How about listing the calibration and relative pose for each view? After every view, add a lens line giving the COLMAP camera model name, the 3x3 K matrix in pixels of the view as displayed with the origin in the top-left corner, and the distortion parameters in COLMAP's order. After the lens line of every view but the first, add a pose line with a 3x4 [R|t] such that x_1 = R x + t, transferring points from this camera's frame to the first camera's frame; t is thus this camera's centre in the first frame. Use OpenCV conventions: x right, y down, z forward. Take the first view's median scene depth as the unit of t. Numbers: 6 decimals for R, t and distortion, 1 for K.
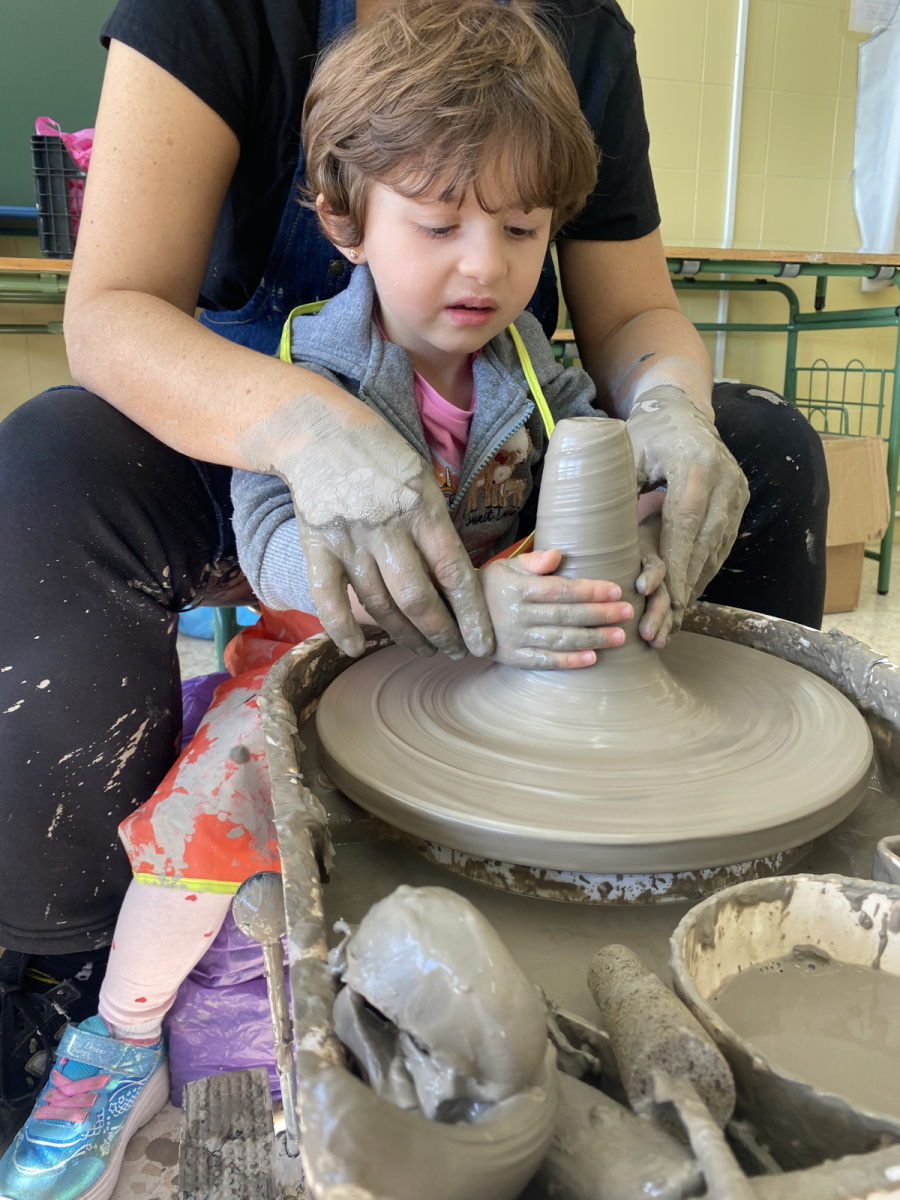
lens RADIAL K [[922.2, 0, 450.0], [0, 922.2, 600.0], [0, 0, 1]] dist [-0.003668, 0.003782]
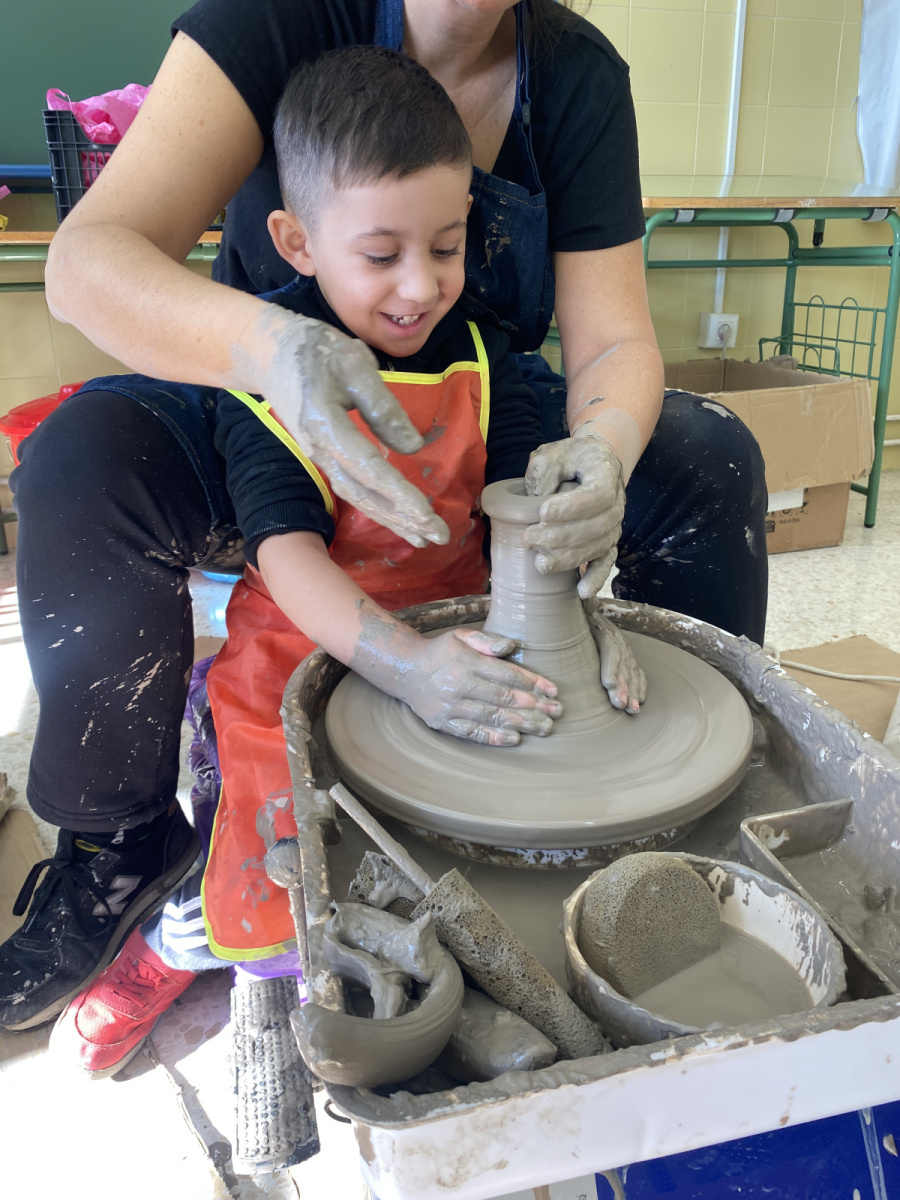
lens RADIAL K [[916.8, 0, 450.0], [0, 916.8, 600.0], [0, 0, 1]] dist [0.013611, -0.004683]
pose [[0.999753, -0.011485, -0.019043, 0.045142], [0.013359, 0.994761, 0.101354, -0.136160], [0.017779, -0.101584, 0.994668, -0.211255]]
